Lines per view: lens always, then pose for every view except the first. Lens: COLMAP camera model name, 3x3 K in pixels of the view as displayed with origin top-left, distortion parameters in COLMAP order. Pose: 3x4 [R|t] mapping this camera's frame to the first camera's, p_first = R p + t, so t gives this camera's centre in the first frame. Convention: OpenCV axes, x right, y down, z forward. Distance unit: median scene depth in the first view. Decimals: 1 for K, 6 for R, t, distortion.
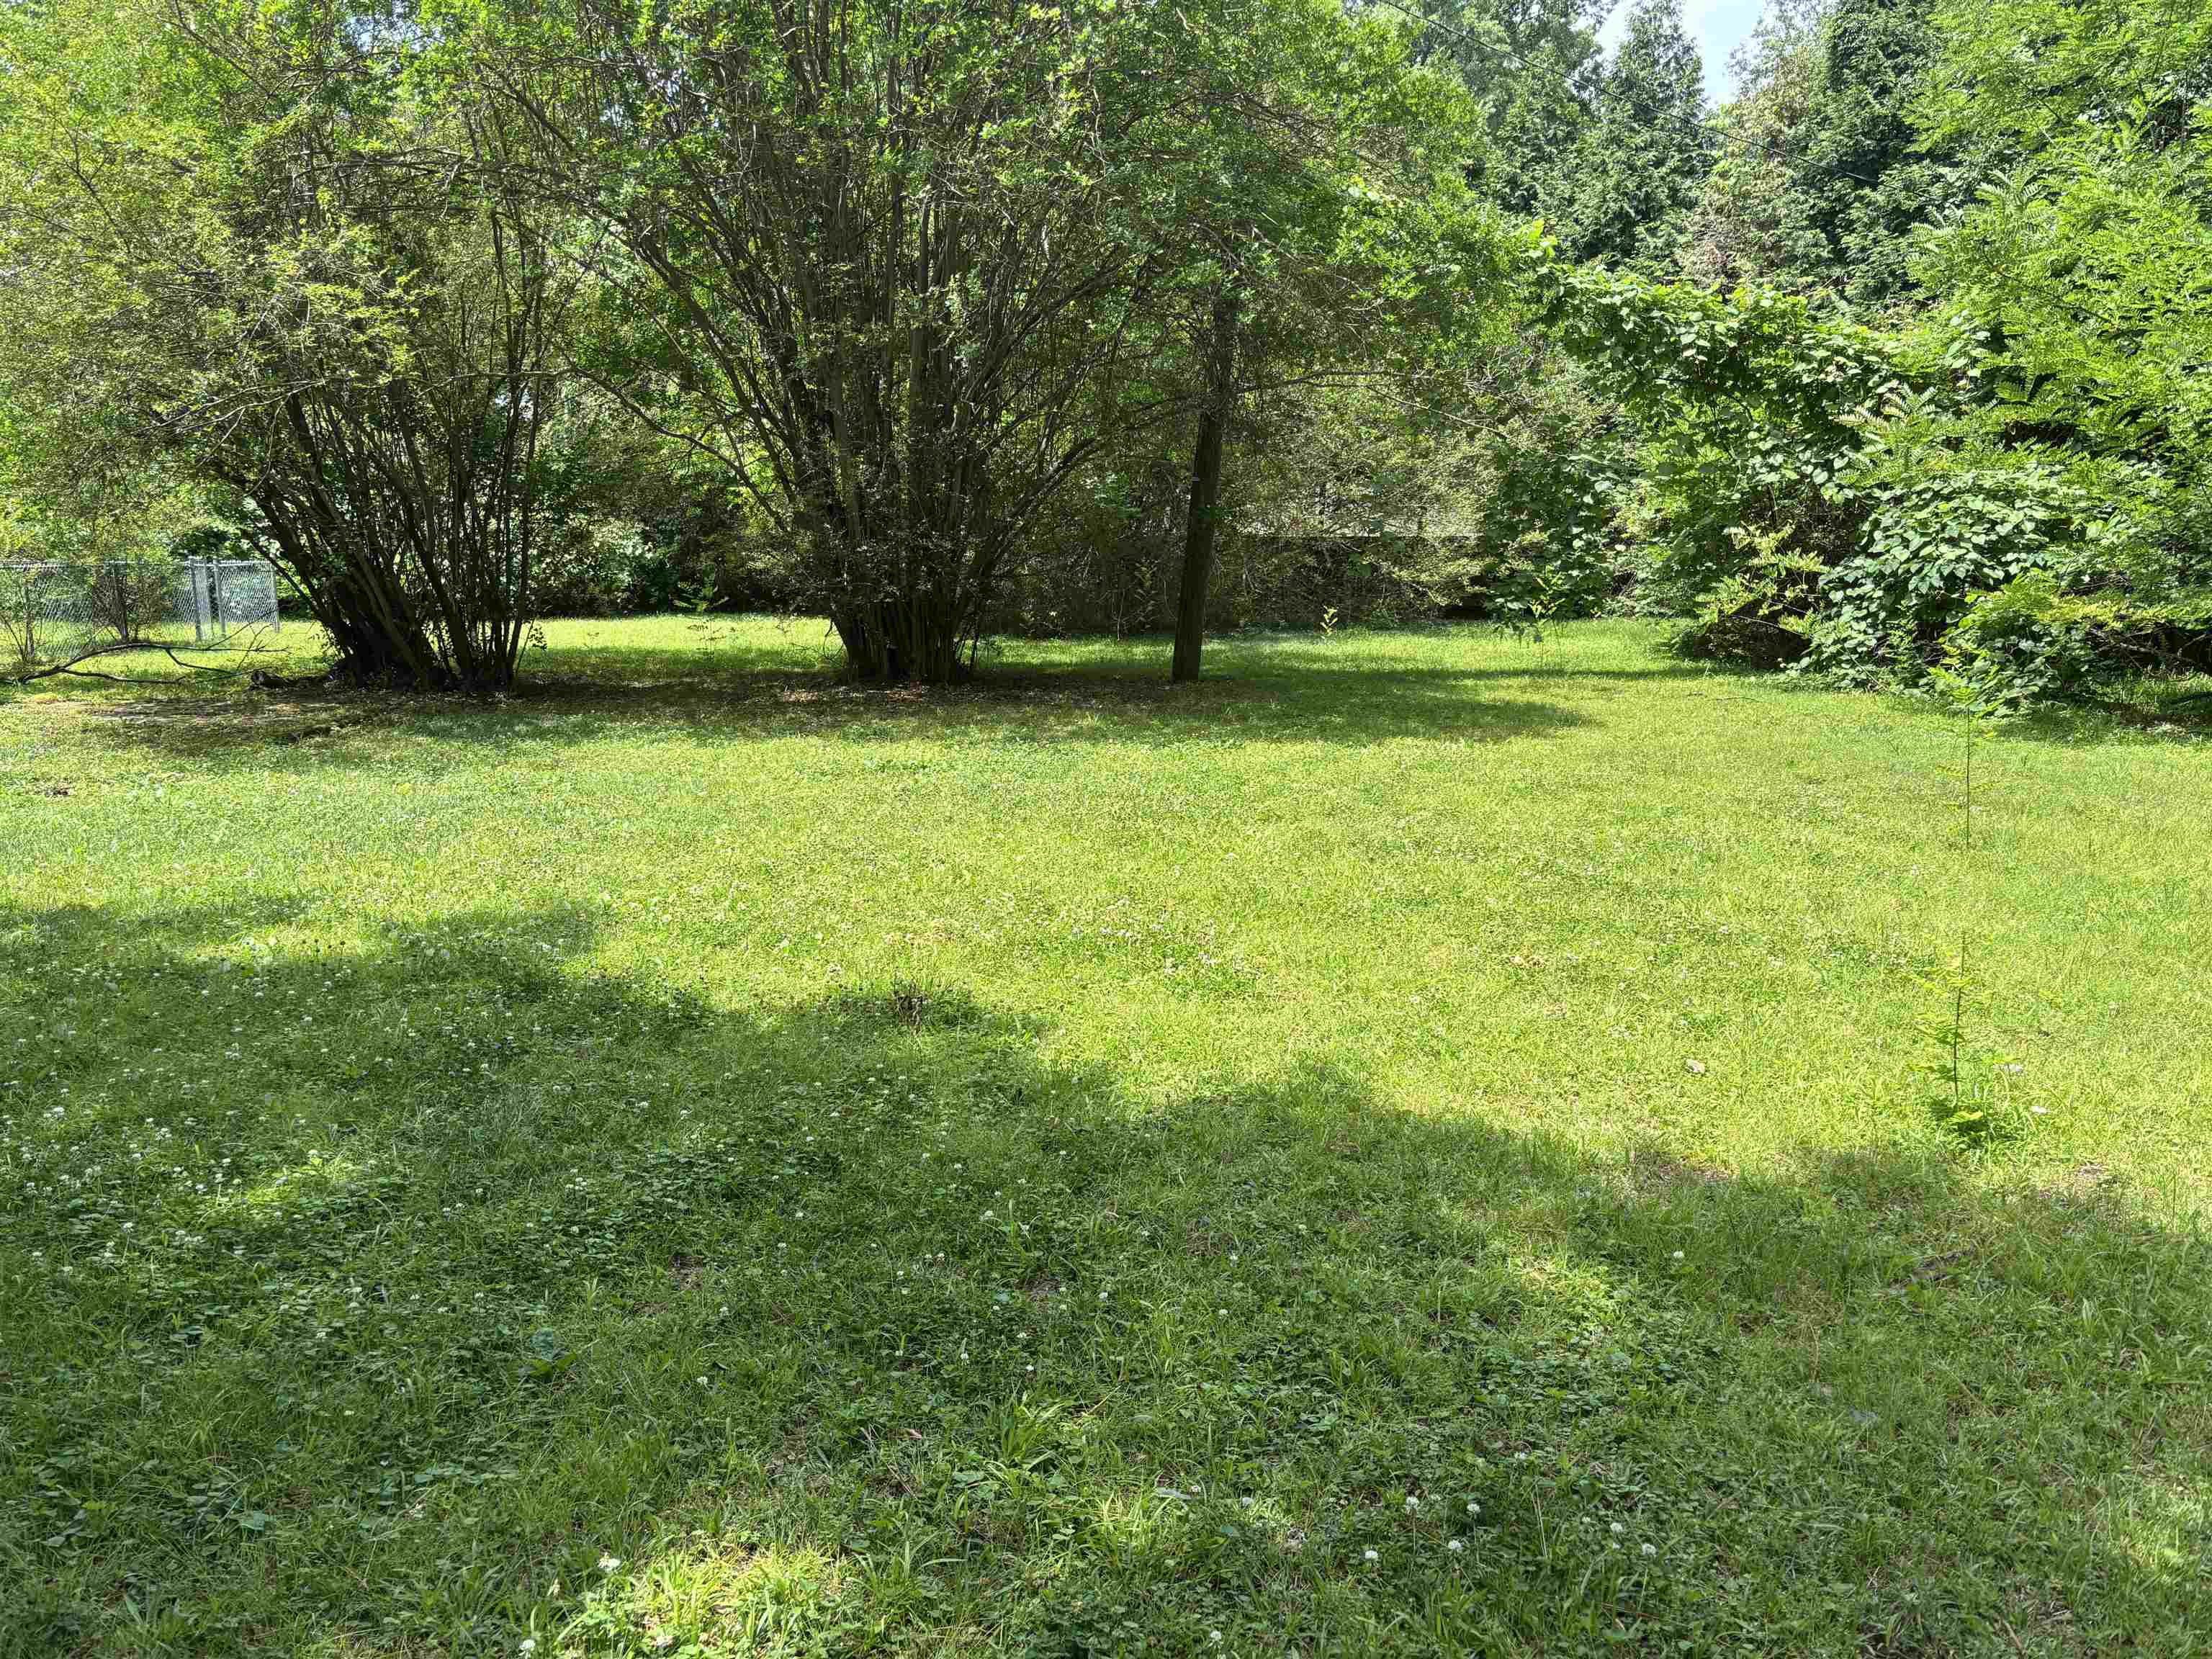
lens RADIAL K [[1650.1, 0, 1106.0], [0, 1650.1, 829.5], [0, 0, 1]] dist [0.027271, -0.035841]
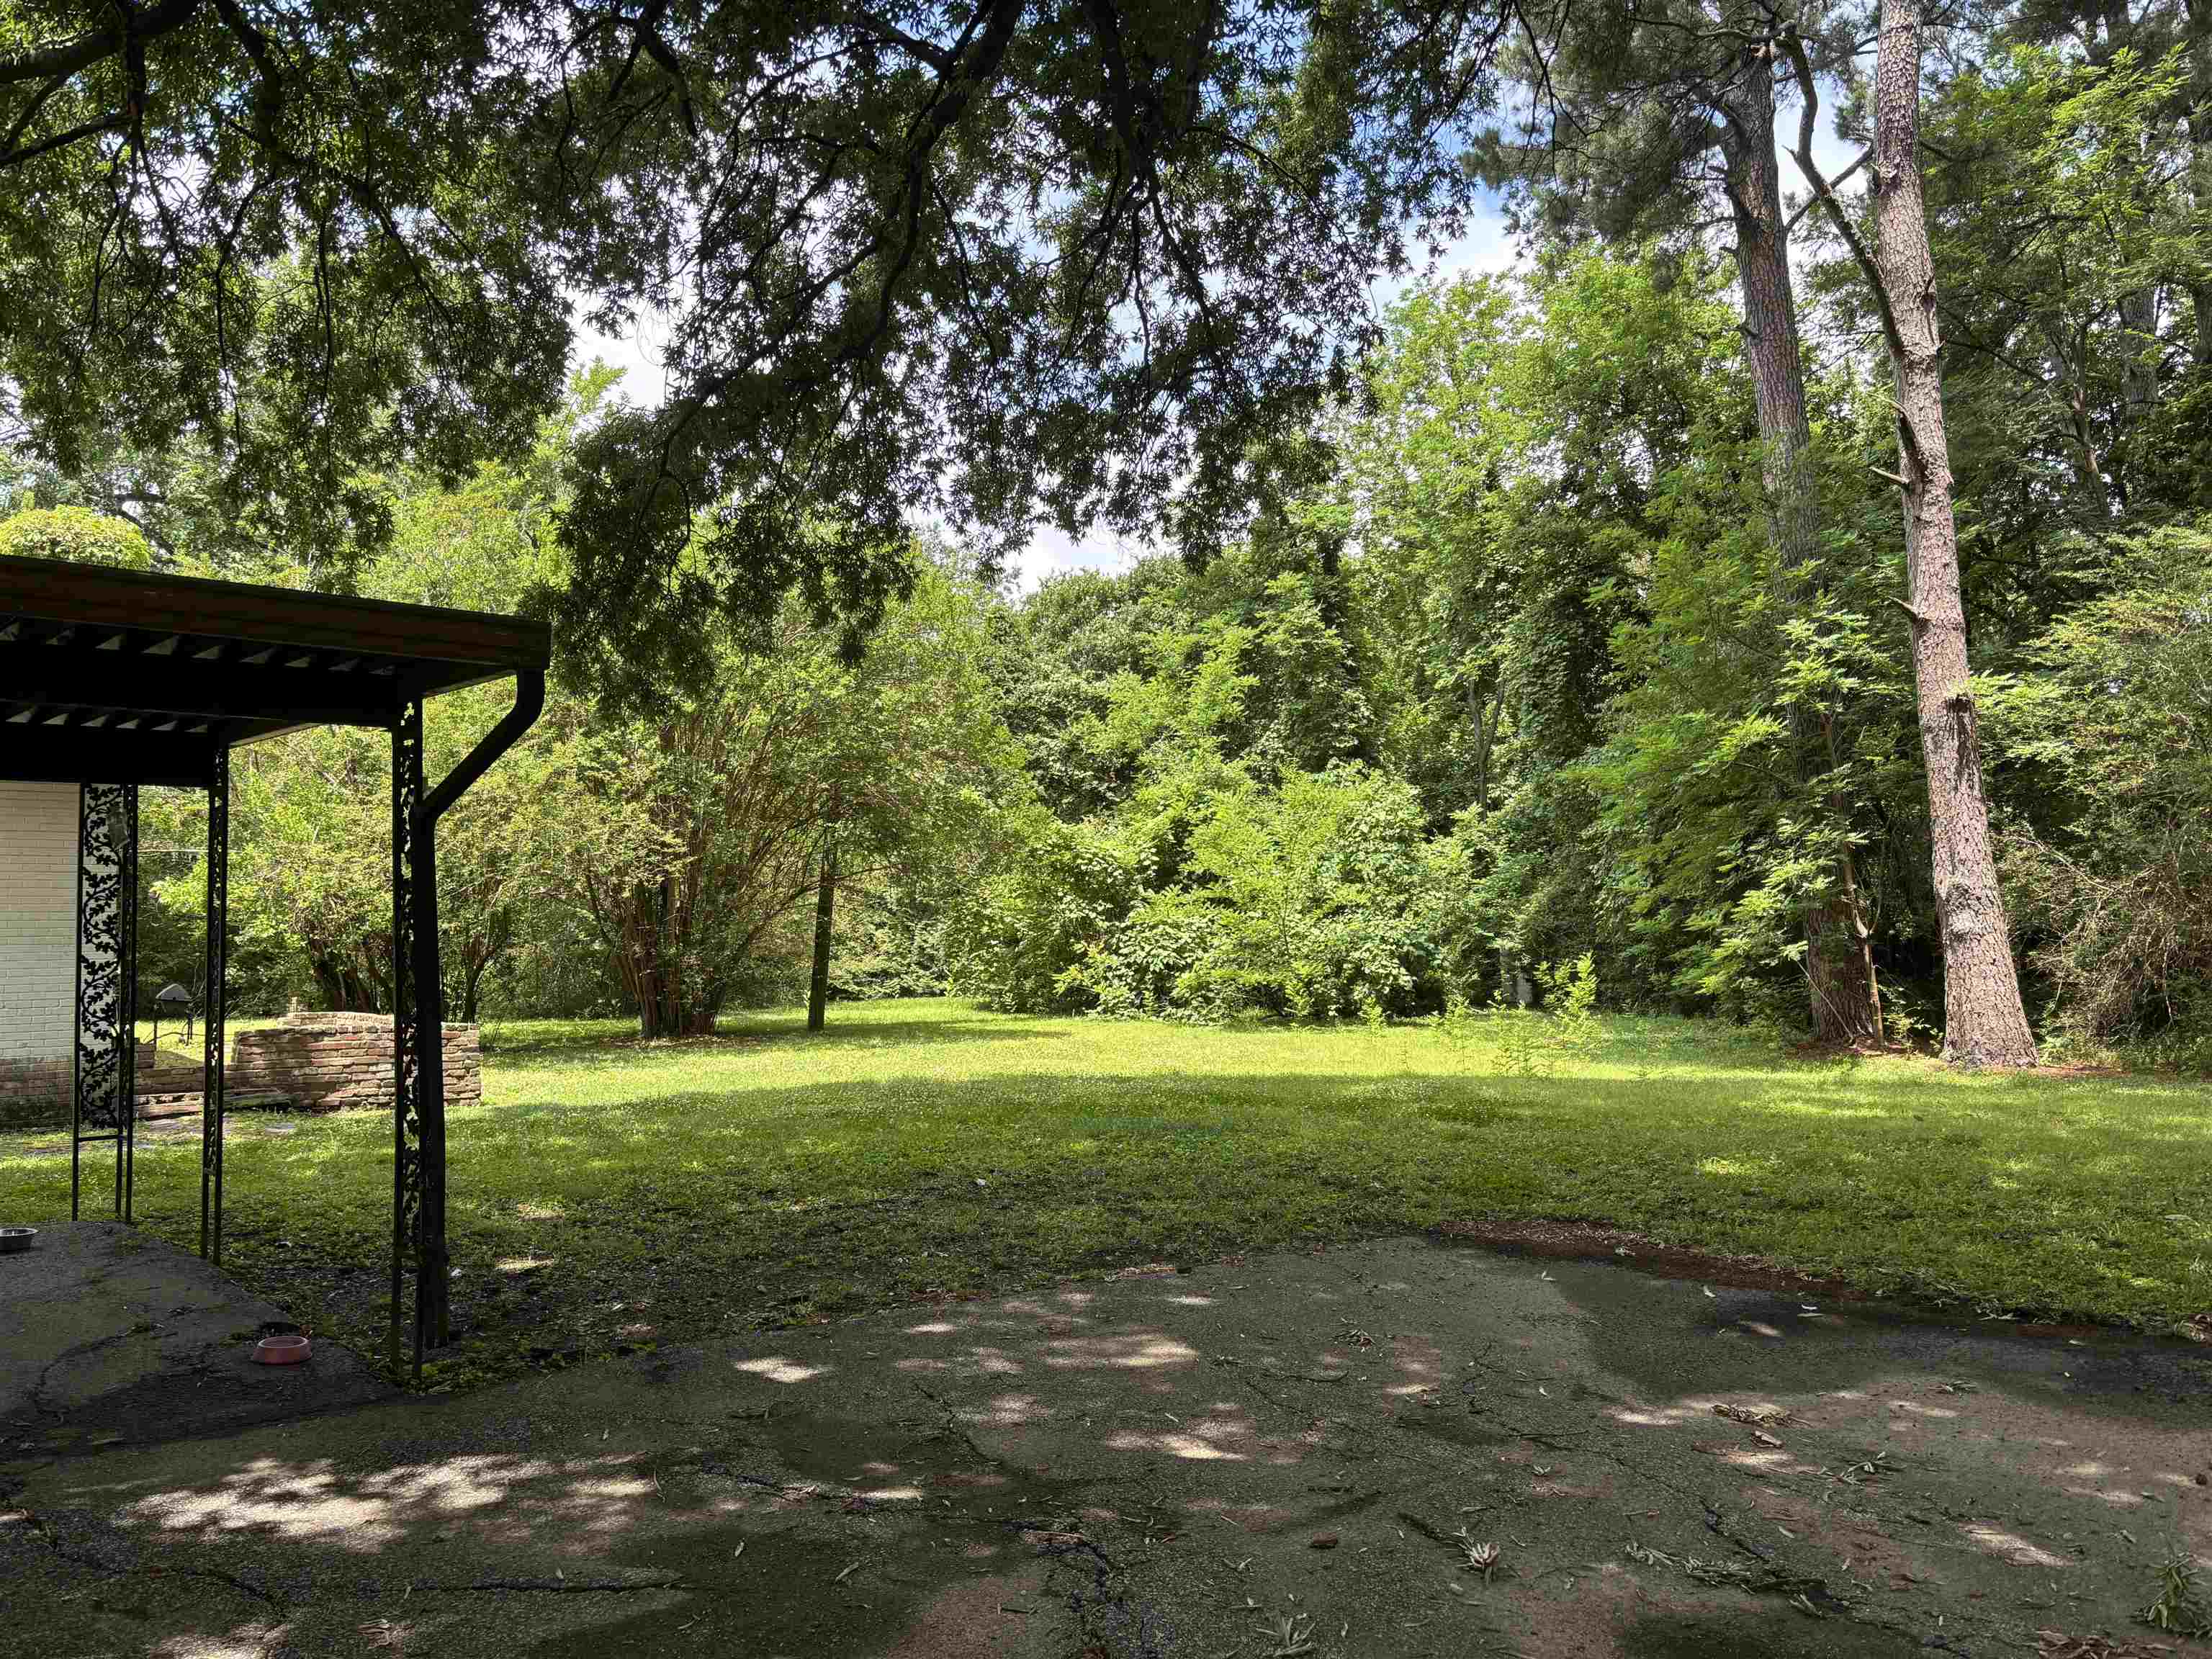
lens RADIAL K [[1631.5, 0, 1112.1], [0, 1631.5, 871.7], [0, 0, 1]] dist [0.122358, -0.000939]
pose [[0.794100, 0.021616, 0.607402, -0.753283], [0.109479, 0.977934, -0.177933, 0.087700], [-0.597845, 0.207794, 0.774211, -0.549557]]
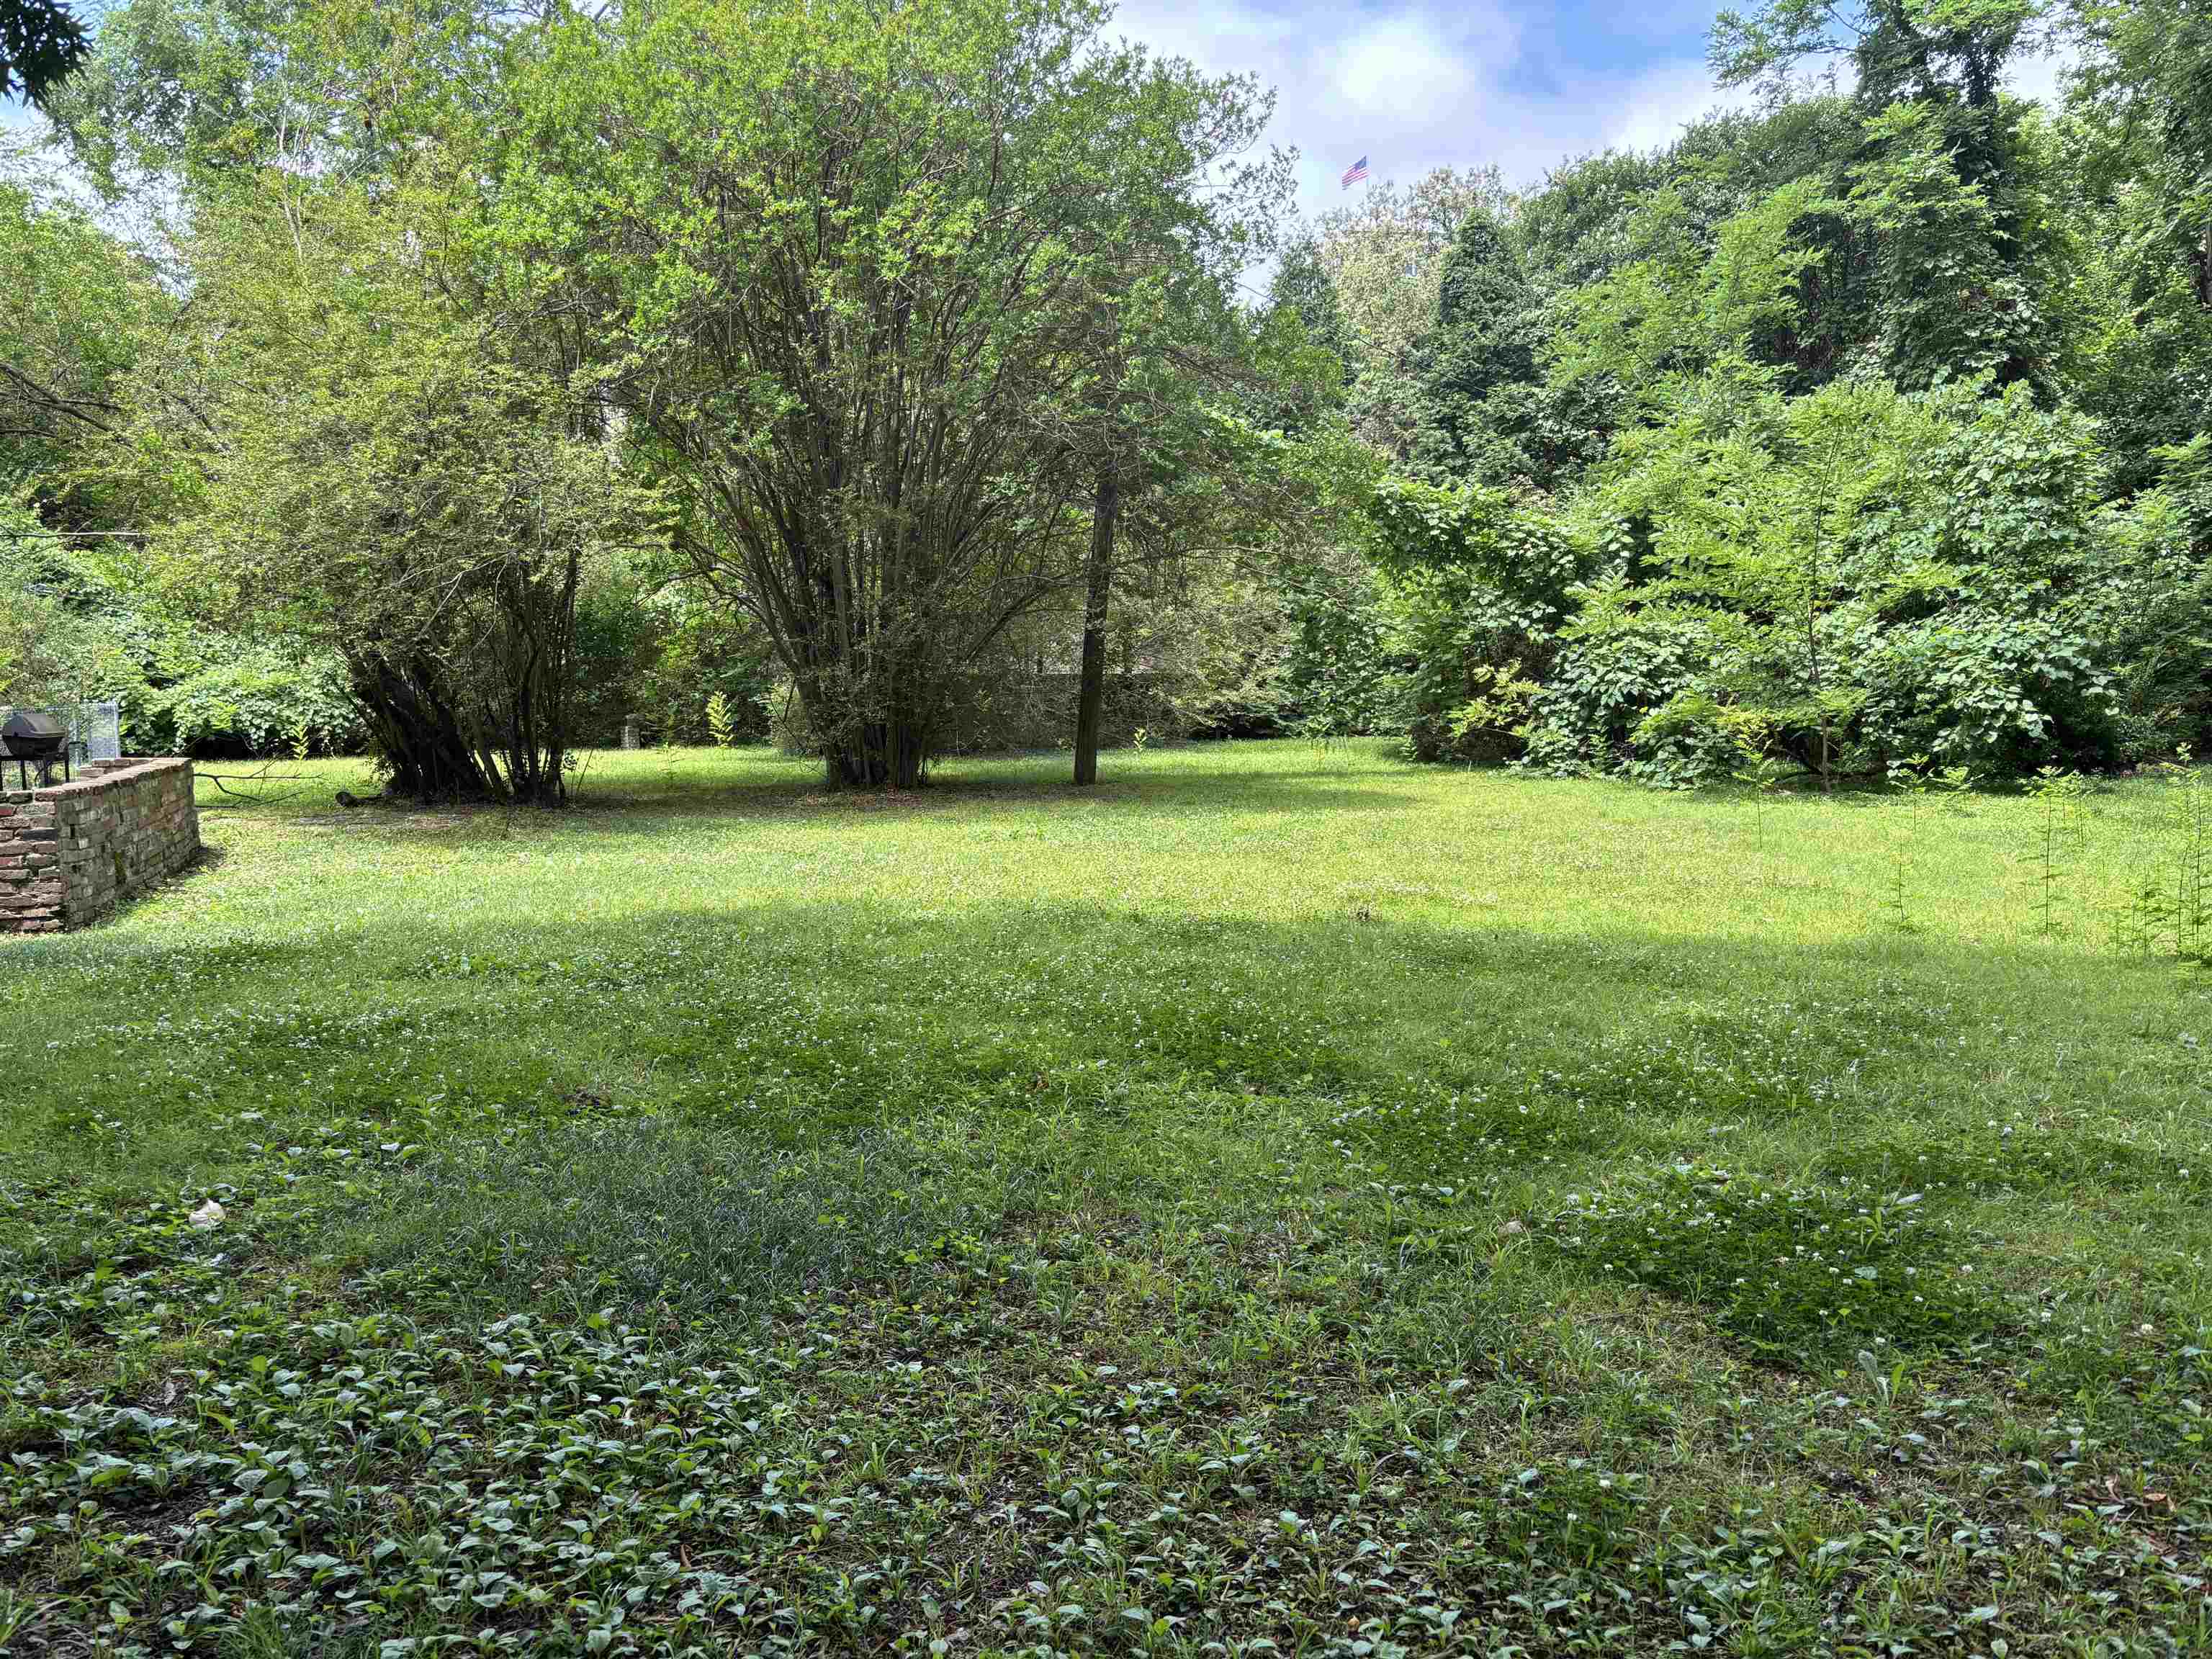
lens RADIAL K [[1650.1, 0, 1106.0], [0, 1650.1, 829.5], [0, 0, 1]] dist [0.027271, -0.035841]
pose [[0.963380, -0.033668, 0.266019, -0.269341], [0.055158, 0.995752, -0.073728, 0.036376], [-0.262406, 0.085701, 0.961144, -0.200217]]
